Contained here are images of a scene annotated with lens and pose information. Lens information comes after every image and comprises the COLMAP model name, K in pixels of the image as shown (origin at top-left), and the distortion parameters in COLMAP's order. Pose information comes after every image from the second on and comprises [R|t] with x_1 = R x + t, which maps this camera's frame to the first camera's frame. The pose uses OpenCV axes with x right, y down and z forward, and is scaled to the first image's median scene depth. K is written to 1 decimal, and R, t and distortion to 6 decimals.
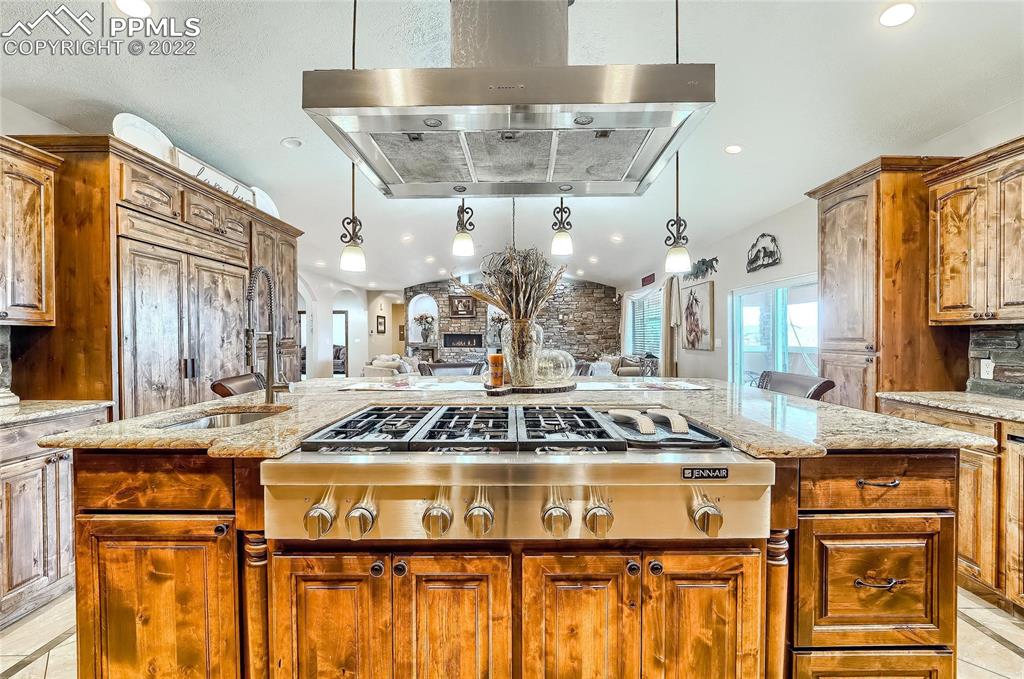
lens RADIAL K [[418.2, 0, 509.6], [0, 418.2, 341.1], [0, 0, 1]] dist [-0.010925, -0.000010]
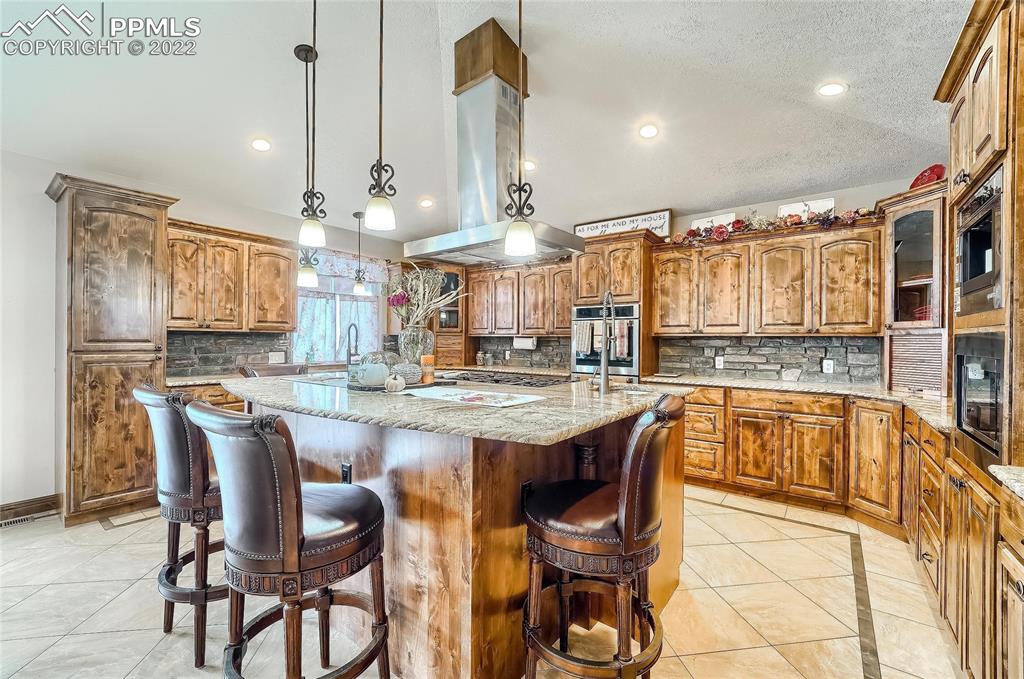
lens RADIAL K [[418.2, 0, 512.6], [0, 418.2, 338.7], [0, 0, 1]] dist [-0.010925, -0.000010]
pose [[-0.797299, -0.002277, 0.603581, -0.635787], [0.001543, 0.999982, 0.005811, -0.013834], [-0.603583, 0.005565, -0.797281, 1.242523]]
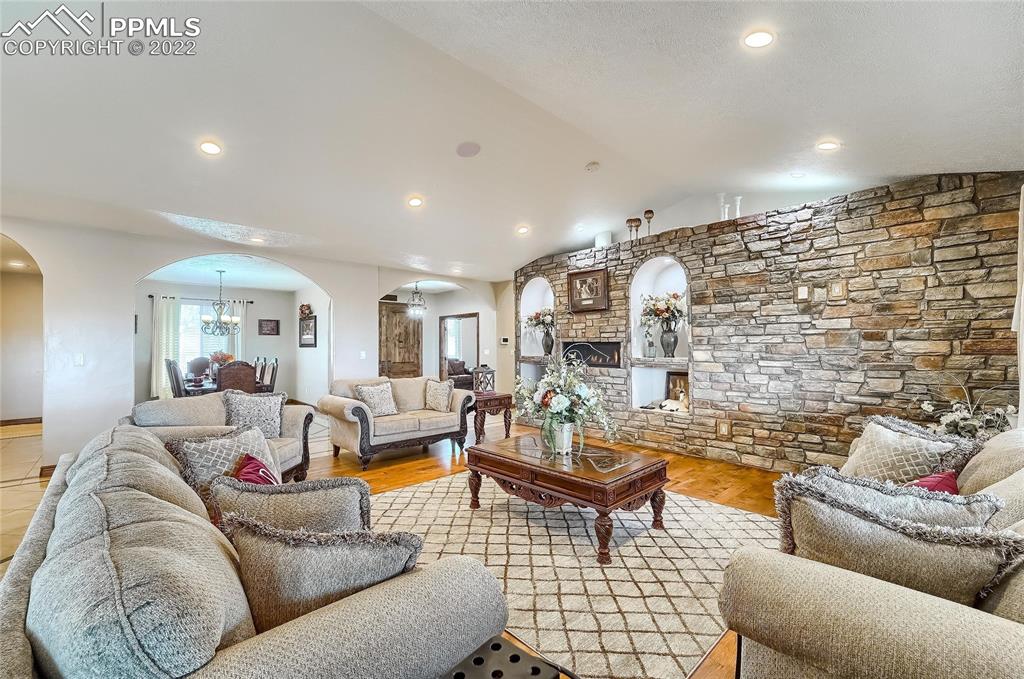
lens RADIAL K [[418.2, 0, 510.4], [0, 418.2, 343.2], [0, 0, 1]] dist [-0.010925, -0.000010]
pose [[0.688902, -0.008486, -0.724805, 0.893377], [-0.005345, 0.999845, -0.016786, -0.023394], [0.724835, 0.015438, 0.688750, 2.350940]]
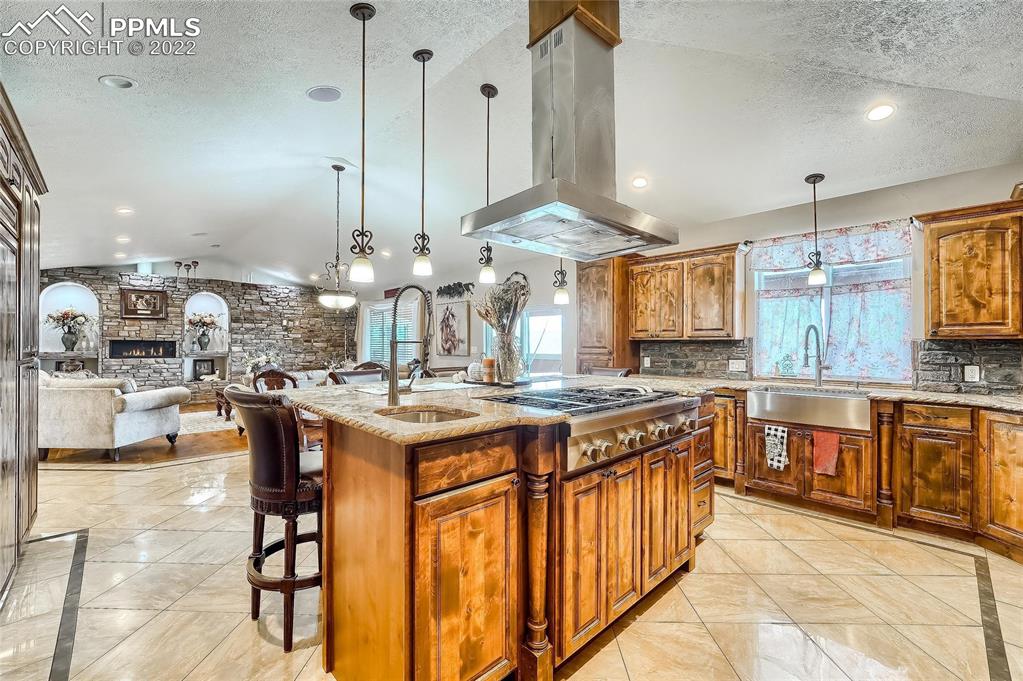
lens RADIAL K [[417.8, 0, 510.3], [0, 417.8, 341.9], [0, 0, 1]] dist [-0.010925, -0.000010]
pose [[0.724185, 0.007867, 0.689561, -0.631411], [0.003705, 0.999876, -0.015297, -0.000411], [-0.689595, 0.013633, 0.724066, -0.006245]]
